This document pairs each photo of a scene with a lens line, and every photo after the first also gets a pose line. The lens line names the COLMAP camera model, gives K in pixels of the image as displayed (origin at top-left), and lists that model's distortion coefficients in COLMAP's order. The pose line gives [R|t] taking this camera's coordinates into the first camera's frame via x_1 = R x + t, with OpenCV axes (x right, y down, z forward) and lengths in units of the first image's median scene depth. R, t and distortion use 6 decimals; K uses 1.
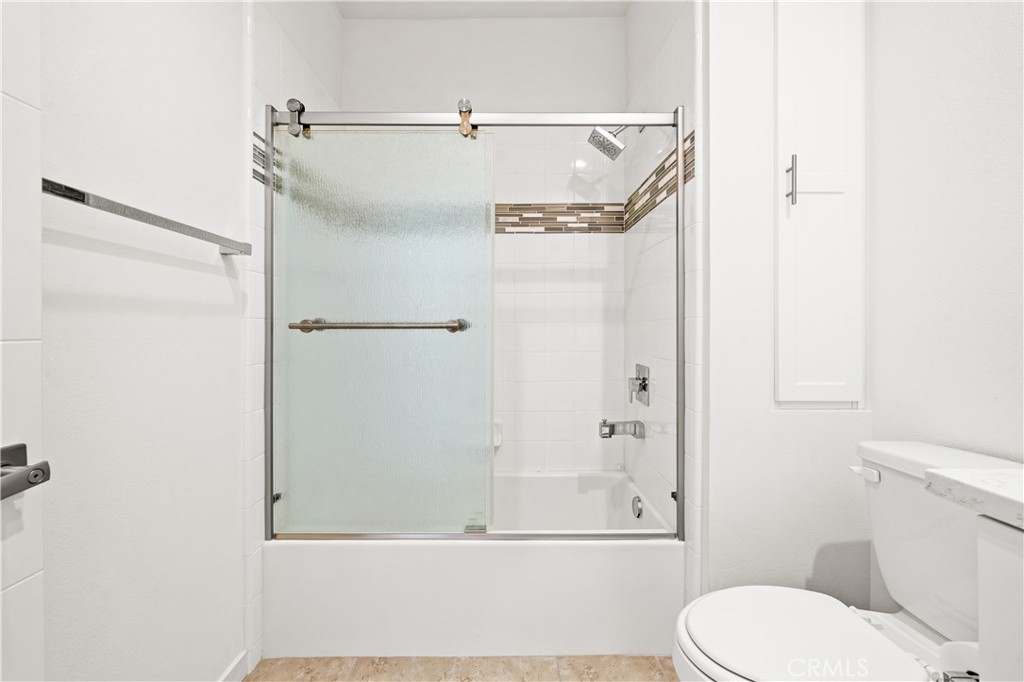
lens RADIAL K [[402.7, 0, 511.0], [0, 402.7, 325.5], [0, 0, 1]] dist [-0.001663, -0.000177]
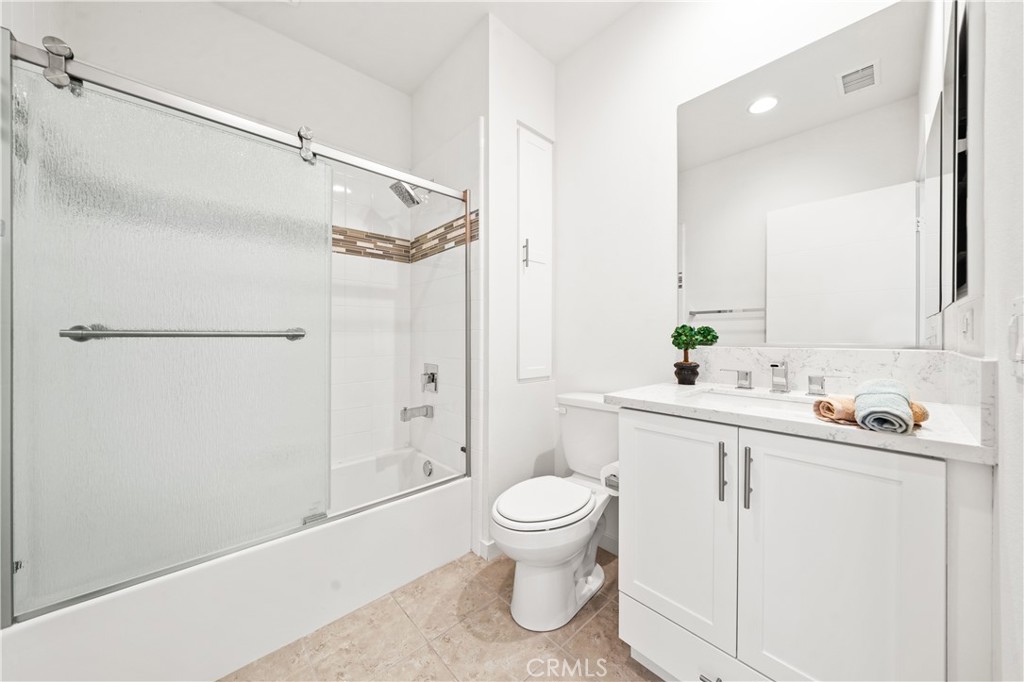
lens RADIAL K [[358.6, 0, 510.2], [0, 358.6, 333.9], [0, 0, 1]] dist [-0.005786, 0.000084]
pose [[0.731558, 0.006673, 0.681746, -0.344642], [-0.005175, 0.999978, -0.004235, 0.000425], [-0.681759, -0.000430, 0.731577, -0.082134]]
